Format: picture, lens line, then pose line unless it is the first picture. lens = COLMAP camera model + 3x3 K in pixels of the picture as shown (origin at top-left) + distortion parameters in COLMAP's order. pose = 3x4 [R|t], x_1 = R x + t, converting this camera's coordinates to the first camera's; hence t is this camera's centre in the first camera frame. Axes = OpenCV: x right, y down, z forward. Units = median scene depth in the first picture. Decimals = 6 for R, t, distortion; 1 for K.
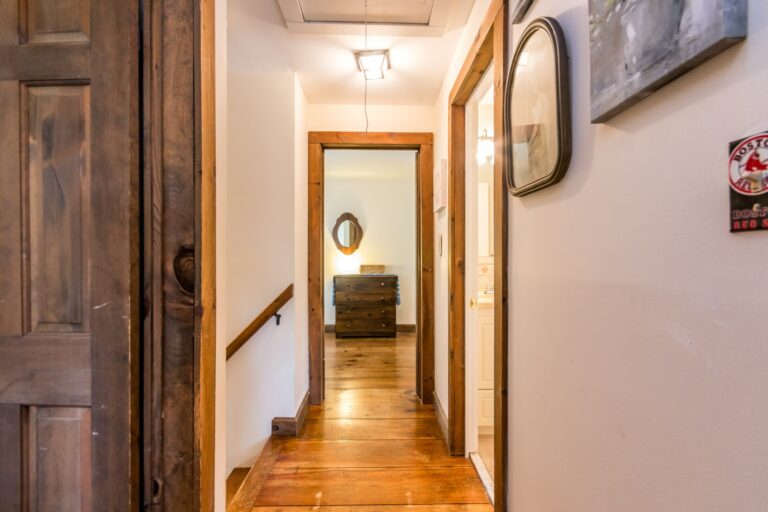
lens RADIAL K [[355.5, 0, 383.0], [0, 355.5, 256.3], [0, 0, 1]] dist [-0.003957, 0.001655]
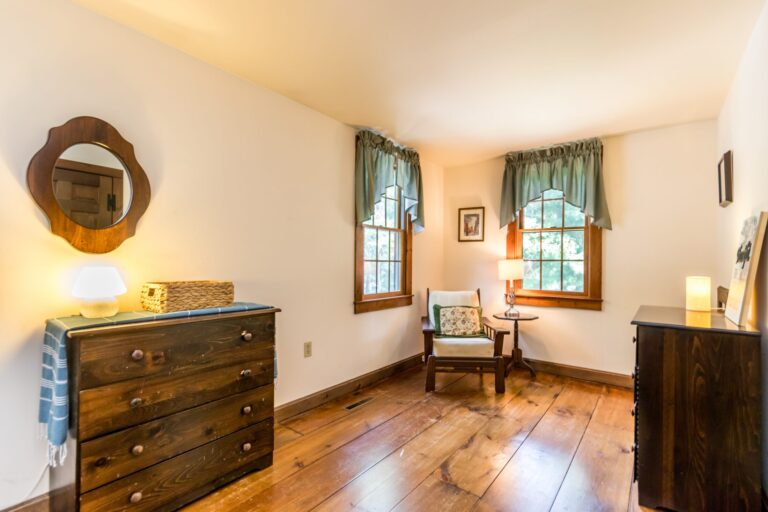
lens RADIAL K [[355.5, 0, 380.4], [0, 355.5, 258.1], [0, 0, 1]] dist [-0.003957, 0.001655]
pose [[0.618124, 0.014385, 0.785949, -0.201851], [-0.008538, 0.999896, -0.011586, 0.002168], [-0.786034, 0.000451, 0.618183, 0.653616]]
